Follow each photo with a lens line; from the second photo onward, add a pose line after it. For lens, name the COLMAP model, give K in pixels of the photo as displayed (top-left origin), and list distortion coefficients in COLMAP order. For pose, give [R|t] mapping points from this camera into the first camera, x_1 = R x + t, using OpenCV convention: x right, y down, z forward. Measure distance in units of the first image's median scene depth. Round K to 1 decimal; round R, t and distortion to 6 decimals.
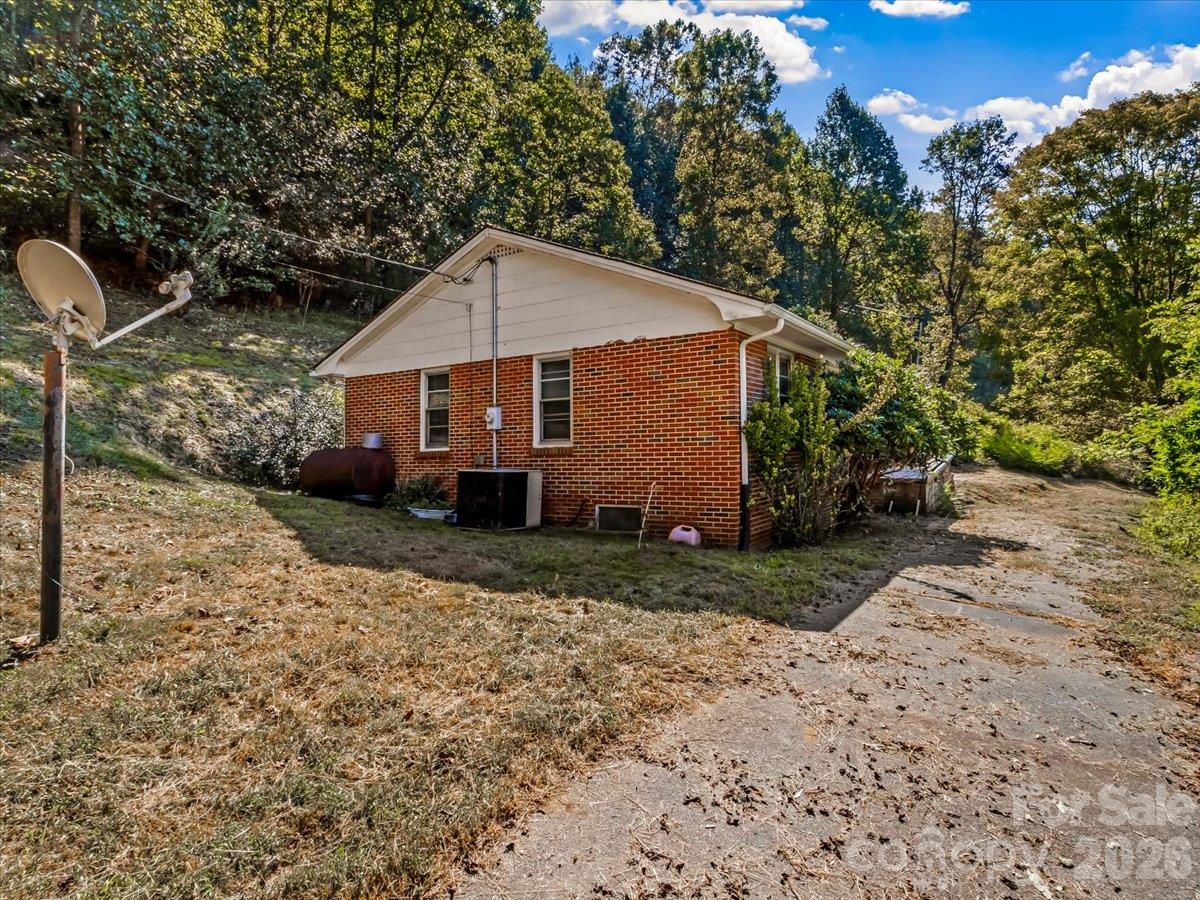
lens RADIAL K [[709.7, 0, 566.2], [0, 709.7, 450.5], [0, 0, 1]] dist [0.003536, 0.000993]
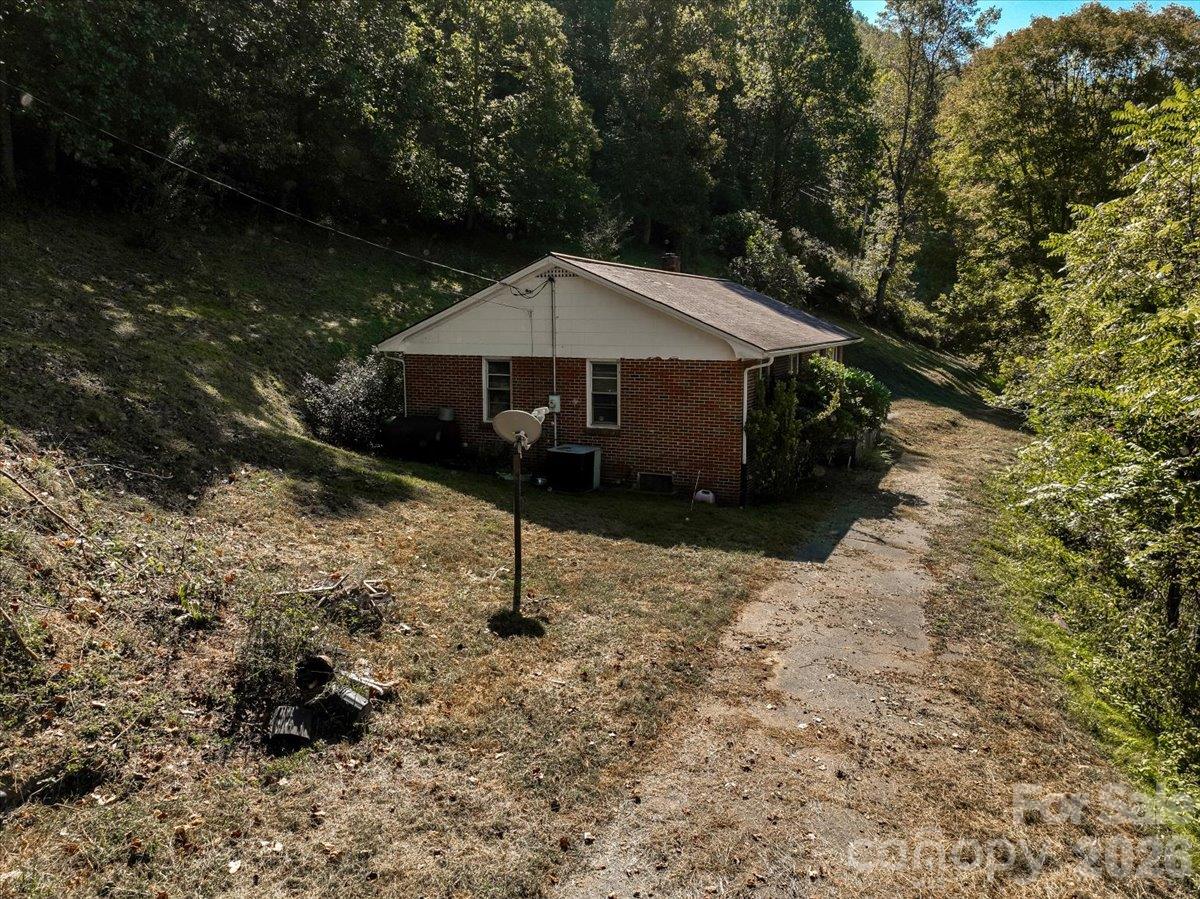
lens RADIAL K [[845.4, 0, 600.0], [0, 845.4, 449.5], [0, 0, 1]] dist [0.003503, -0.001534]
pose [[0.985571, 0.000226, 0.169260, -0.272768], [-0.021620, 0.991976, 0.124567, -0.151868], [-0.167874, -0.126429, 0.977668, -0.545607]]
